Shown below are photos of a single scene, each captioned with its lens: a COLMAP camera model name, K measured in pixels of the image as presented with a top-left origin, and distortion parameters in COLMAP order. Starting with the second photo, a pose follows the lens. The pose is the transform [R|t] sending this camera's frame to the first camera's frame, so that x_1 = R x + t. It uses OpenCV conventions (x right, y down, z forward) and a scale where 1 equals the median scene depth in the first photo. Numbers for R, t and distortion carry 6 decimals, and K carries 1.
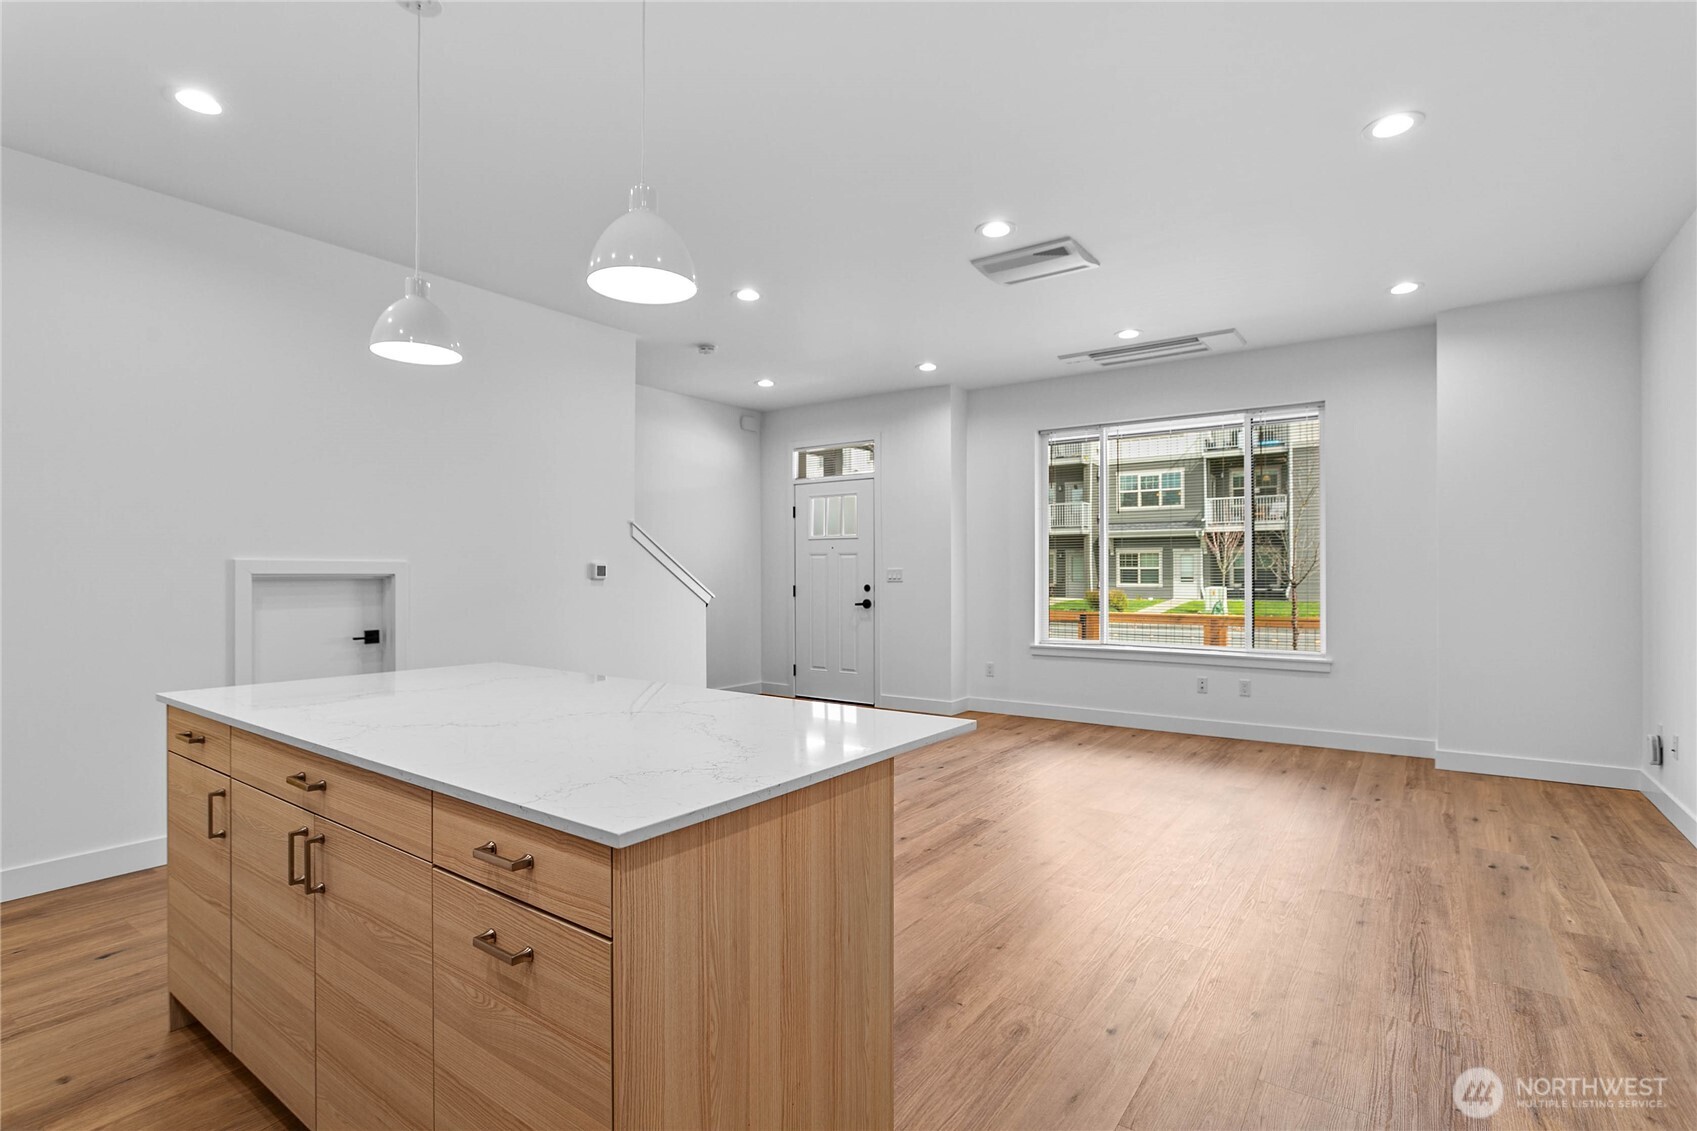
lens RADIAL K [[813.4, 0, 848.5], [0, 813.4, 565.5], [0, 0, 1]] dist [-0.004861, -0.000543]
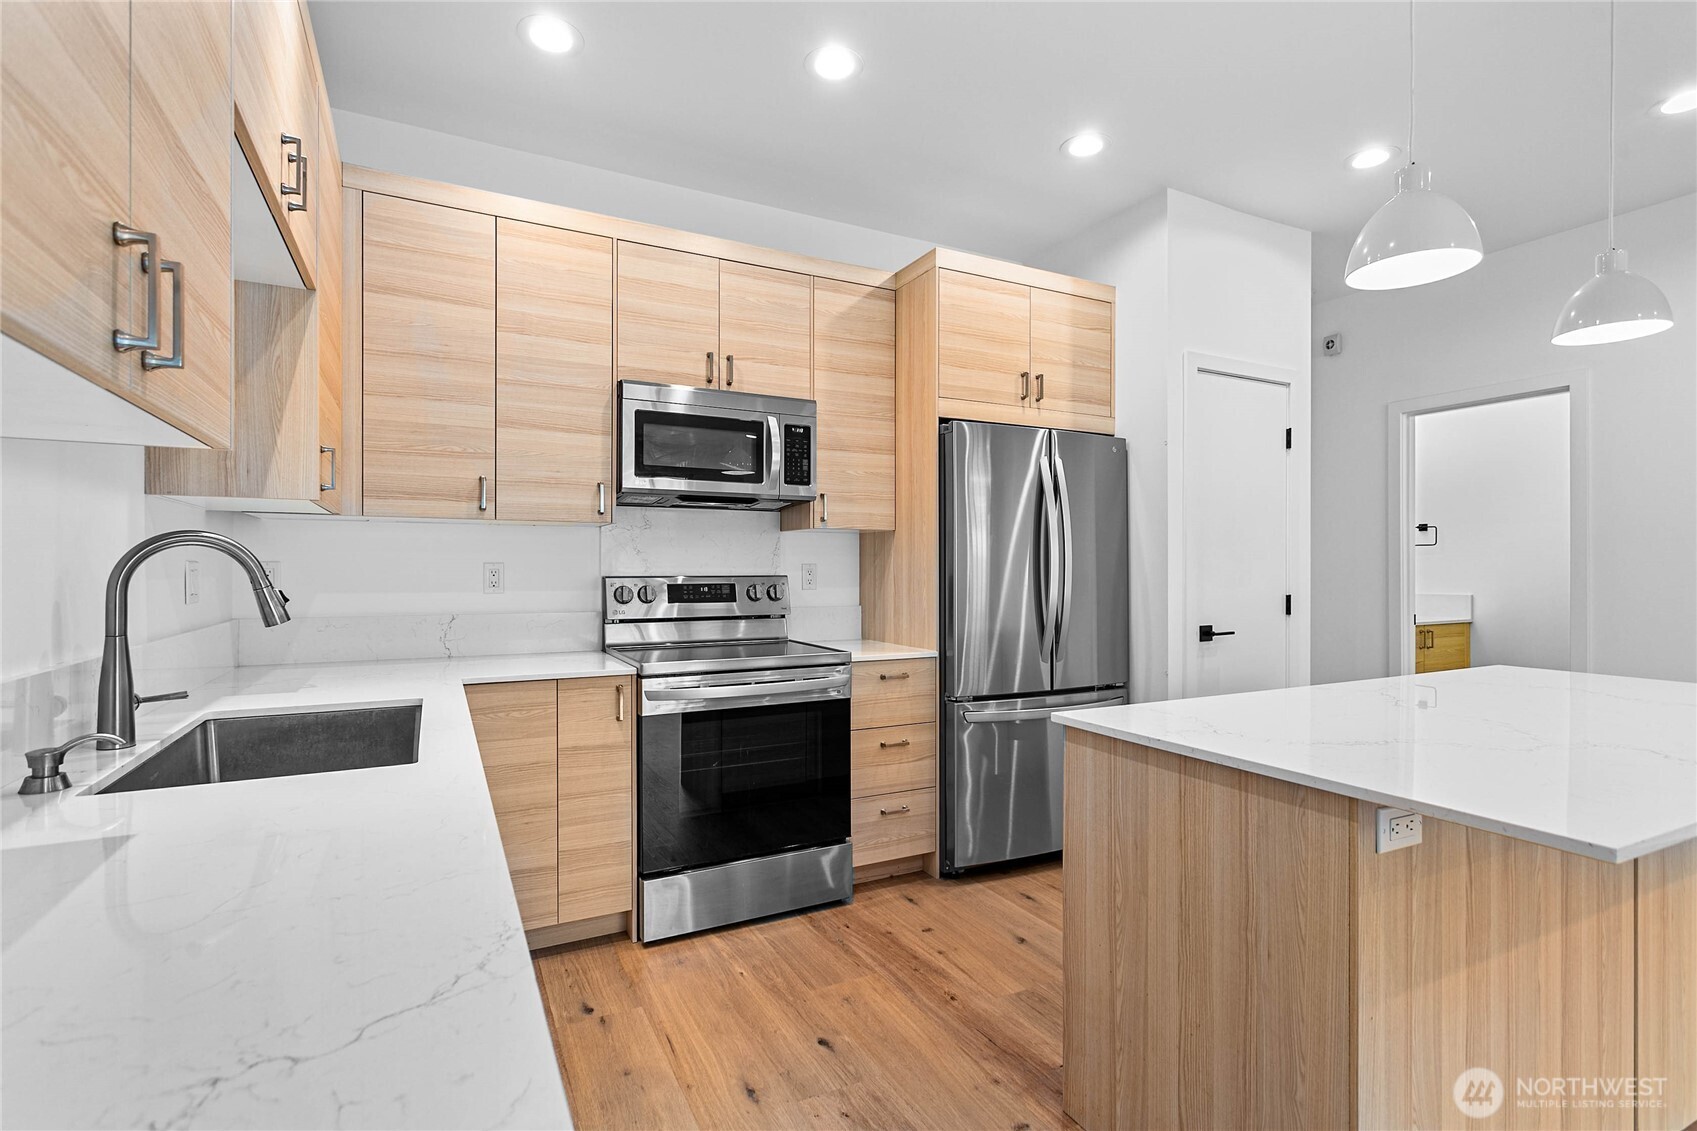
lens RADIAL K [[800.7, 0, 848.3], [0, 800.7, 569.8], [0, 0, 1]] dist [-0.000062, -0.000165]
pose [[-0.456482, 0.001536, -0.889732, 0.442005], [0.006848, 0.999975, -0.001787, 0.005431], [0.889707, -0.006909, -0.456481, 0.420351]]
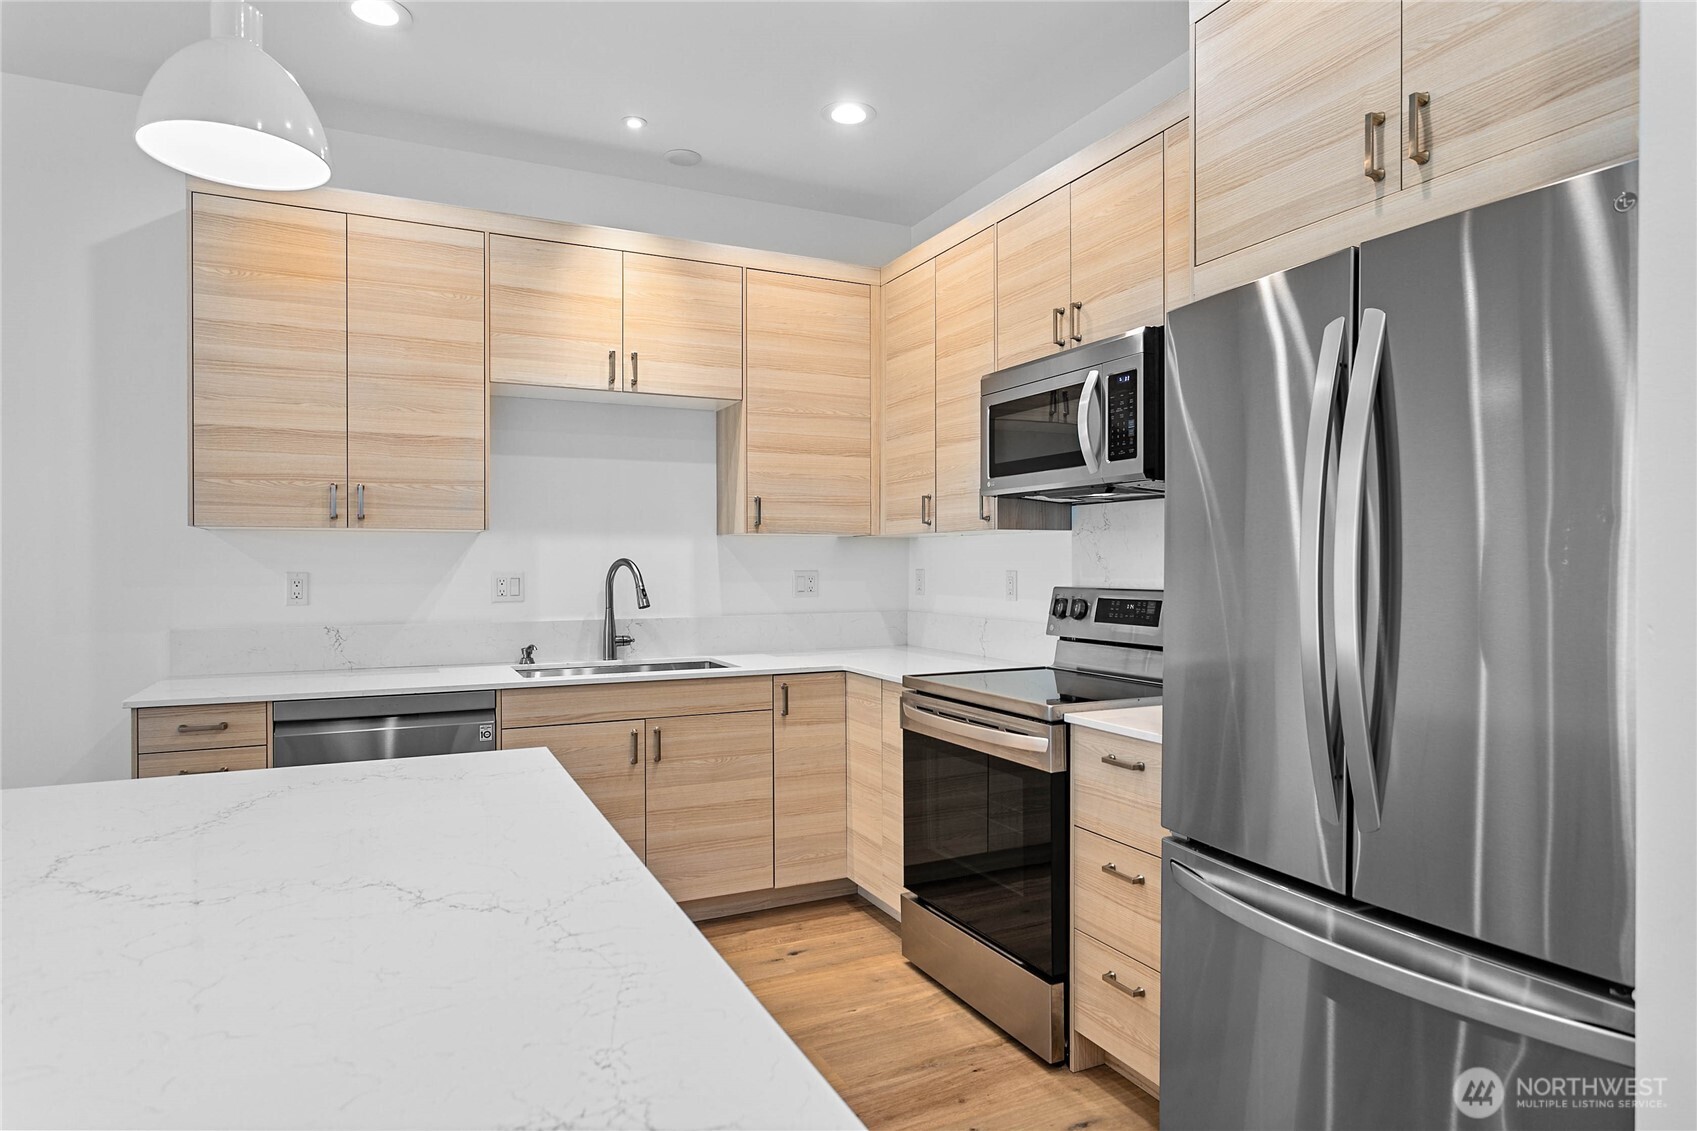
lens RADIAL K [[974.6, 0, 845.0], [0, 974.6, 571.8], [0, 0, 1]] dist [-0.002706, 0.002262]
pose [[-0.874219, -0.002349, 0.485525, -0.520226], [-0.001413, 0.999996, 0.002295, -0.007218], [-0.485529, 0.001320, -0.874220, 0.720557]]
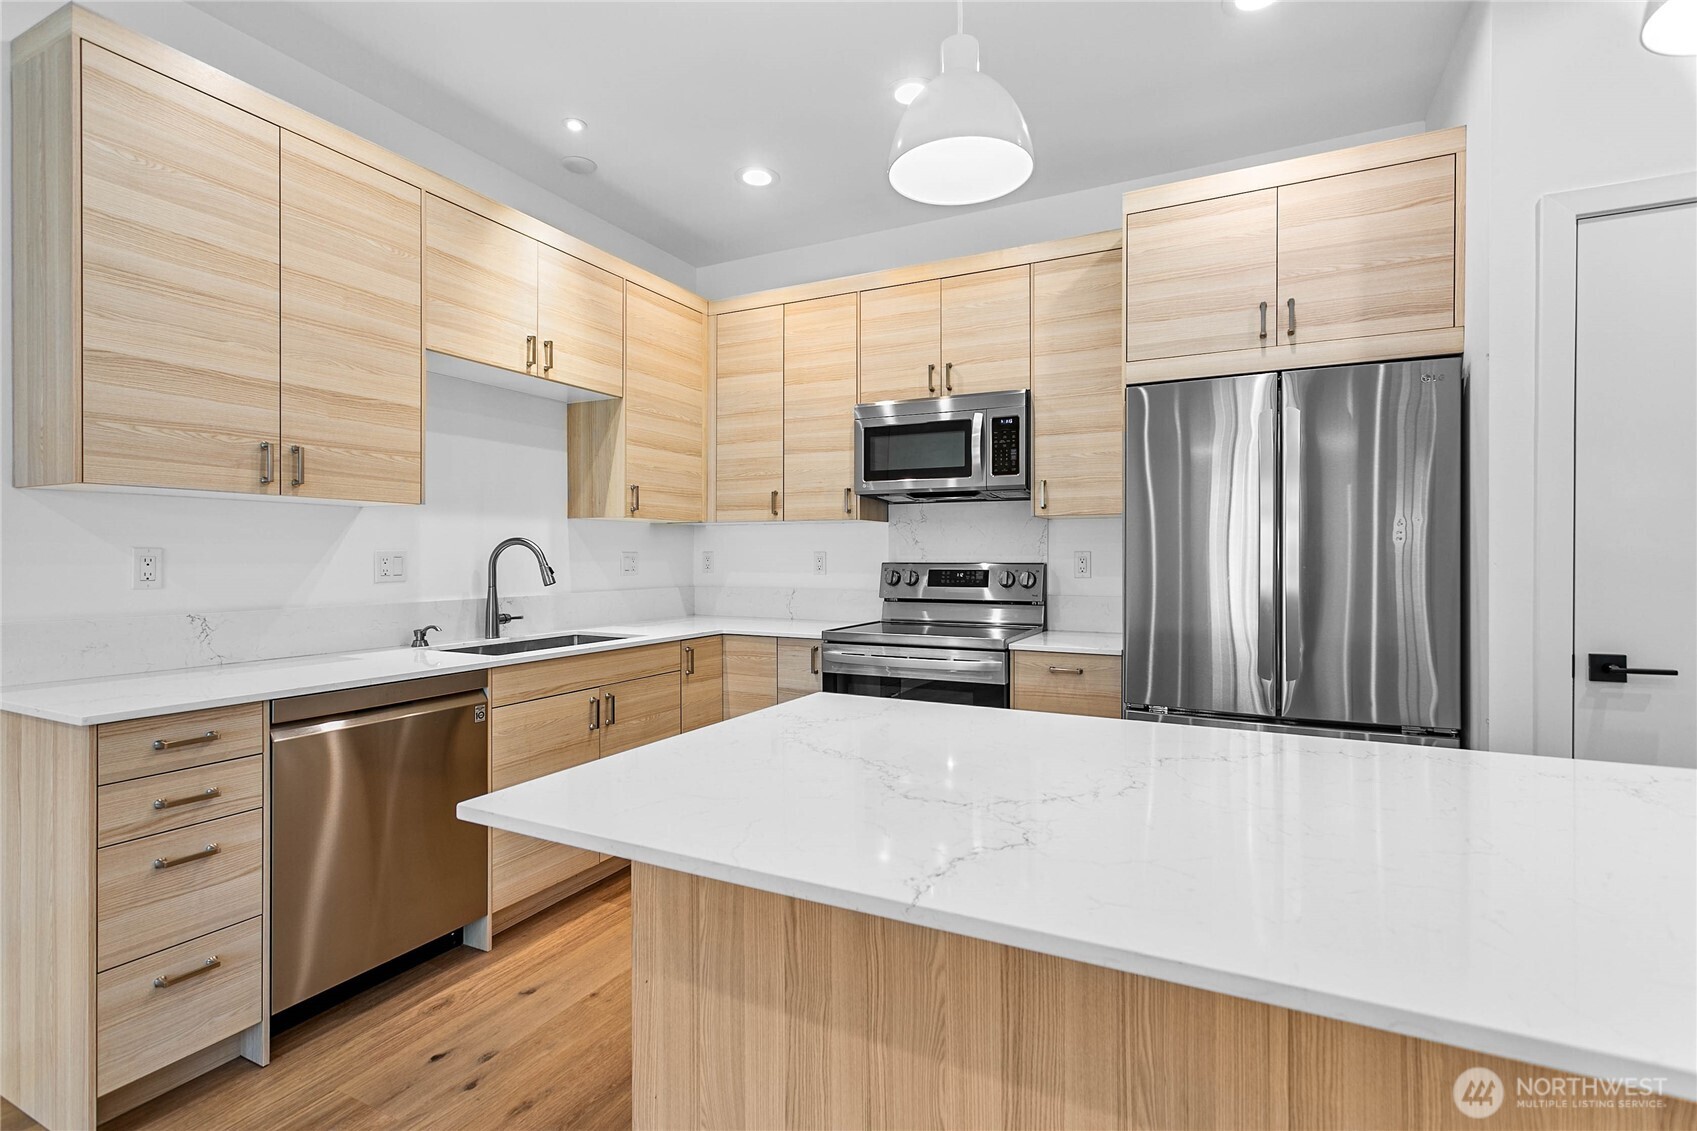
lens RADIAL K [[802.3, 0, 847.8], [0, 802.3, 560.6], [0, 0, 1]] dist [0.002581, 0.000490]
pose [[-0.988813, 0.000761, -0.149162, -0.019445], [0.000966, 0.999999, -0.001302, 0.008189], [0.149161, -0.001432, -0.988812, 0.853429]]
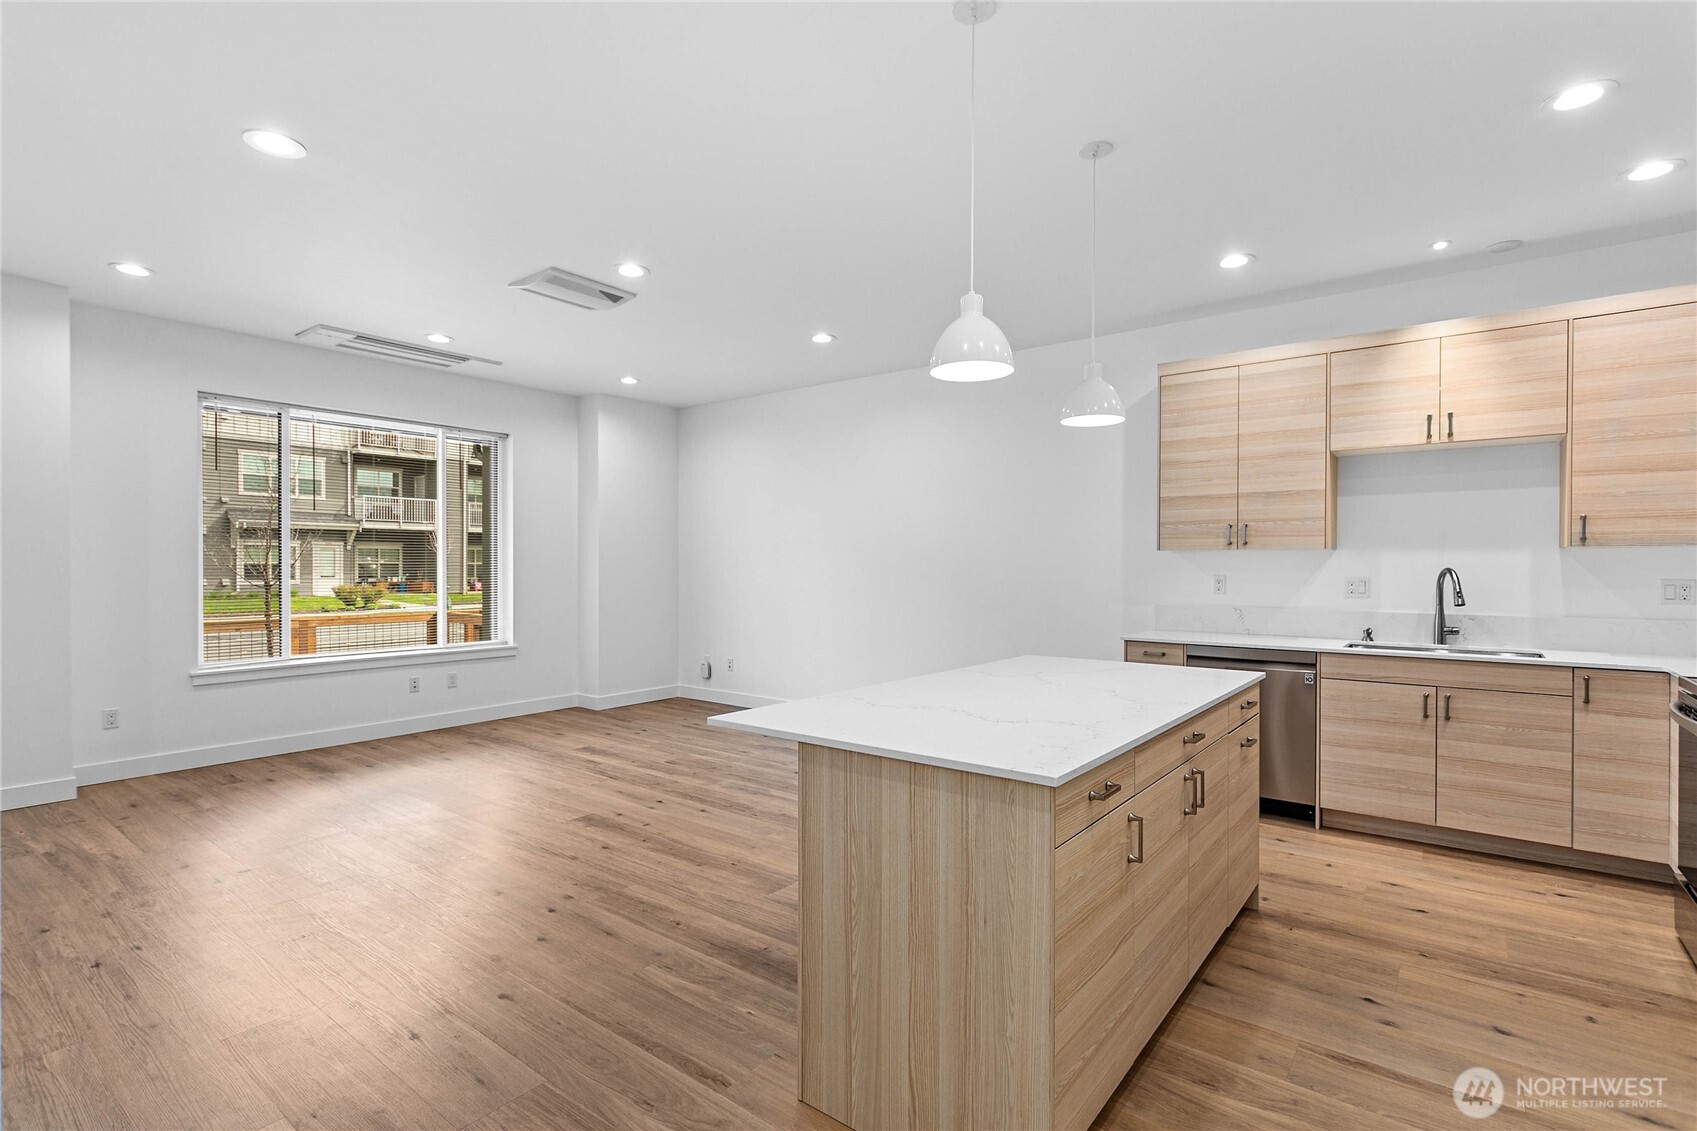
lens RADIAL K [[796.6, 0, 848.2], [0, 796.6, 571.4], [0, 0, 1]] dist [0.001753, 0.000240]
pose [[0.037457, -0.006794, 0.999275, -0.971886], [-0.008602, 0.999938, 0.007121, -0.014530], [-0.999261, -0.008863, 0.037396, 0.724250]]
